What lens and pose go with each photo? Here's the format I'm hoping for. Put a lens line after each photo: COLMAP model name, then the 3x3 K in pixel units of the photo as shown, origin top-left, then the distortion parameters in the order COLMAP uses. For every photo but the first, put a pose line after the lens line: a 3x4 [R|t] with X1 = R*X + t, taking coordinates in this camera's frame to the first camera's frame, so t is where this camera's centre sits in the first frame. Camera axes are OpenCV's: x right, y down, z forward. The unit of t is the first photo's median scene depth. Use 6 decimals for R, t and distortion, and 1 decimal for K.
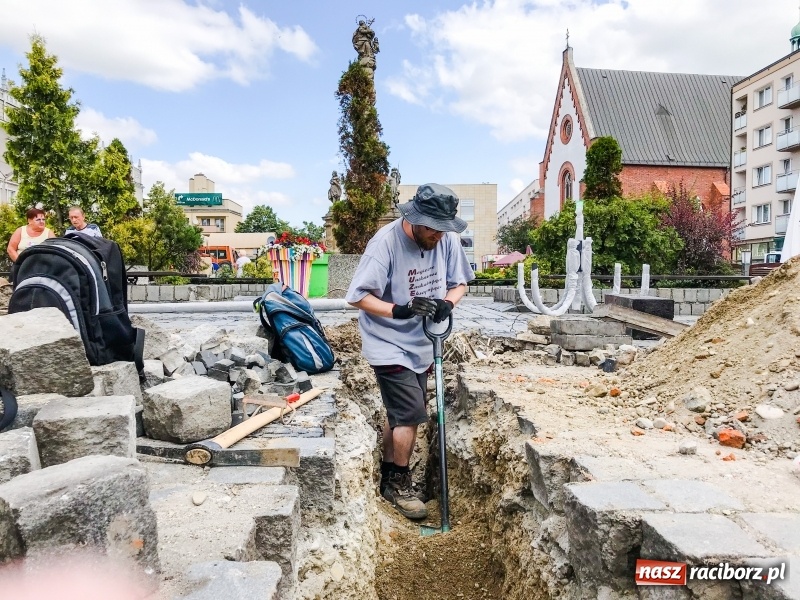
lens RADIAL K [[657.4, 0, 399.4], [0, 657.4, 297.7], [0, 0, 1]] dist [0.024404, -0.013522]
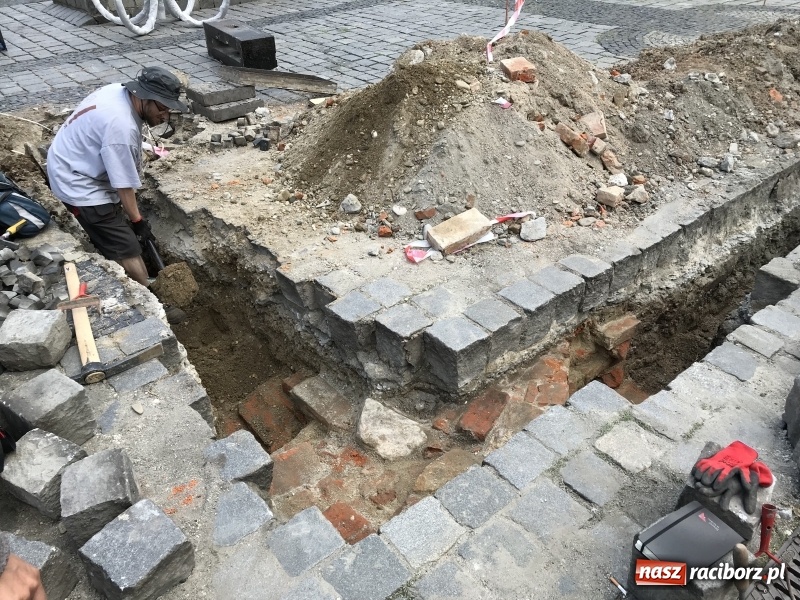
lens RADIAL K [[657.4, 0, 396.8], [0, 657.4, 298.1], [0, 0, 1]] dist [0.024404, -0.013522]
pose [[0.790958, -0.364401, 0.491526, -0.173166], [0.059163, 0.845100, 0.531325, -0.250695], [-0.609004, -0.391176, 0.689997, -0.124118]]
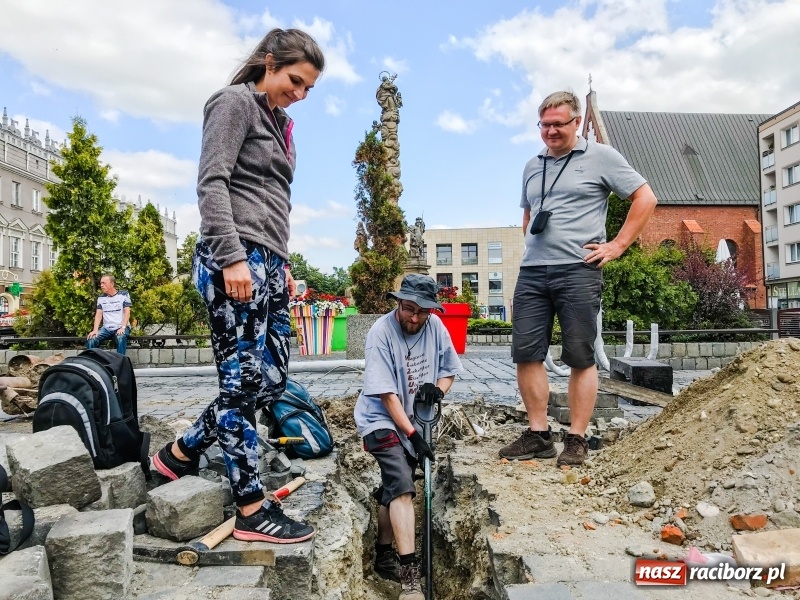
lens RADIAL K [[657.4, 0, 396.8], [0, 657.4, 296.4], [0, 0, 1]] dist [0.024404, -0.013522]
pose [[0.998588, -0.020443, -0.049029, 0.049278], [0.017050, 0.997495, -0.068649, -0.051520], [0.050310, 0.067716, 0.996435, -0.063233]]
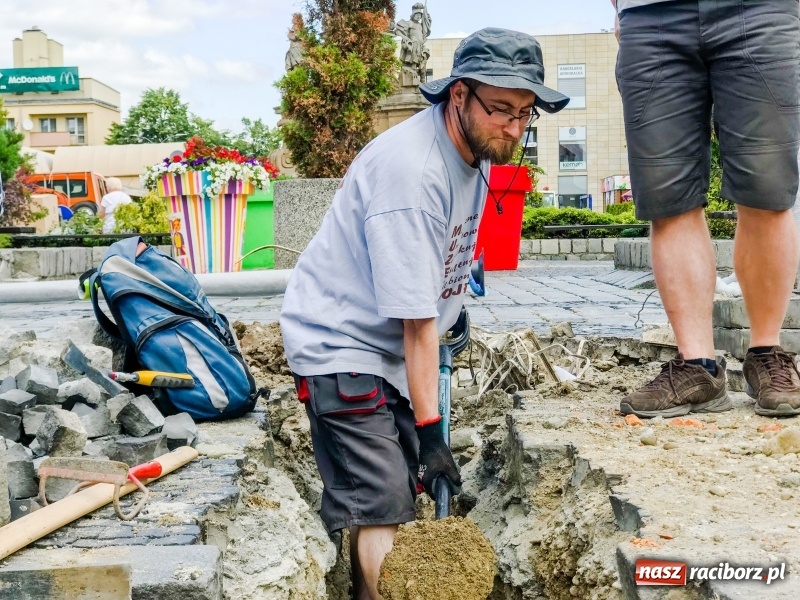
lens RADIAL K [[1319.3, 0, 403.8], [0, 1319.3, 329.4], [0, 0, 1]] dist [0.036236, 0.000000]
pose [[0.999380, -0.021659, -0.027758, 0.031456], [0.022913, 0.998693, 0.045676, 0.005892], [0.026733, -0.046284, 0.998571, 0.017840]]
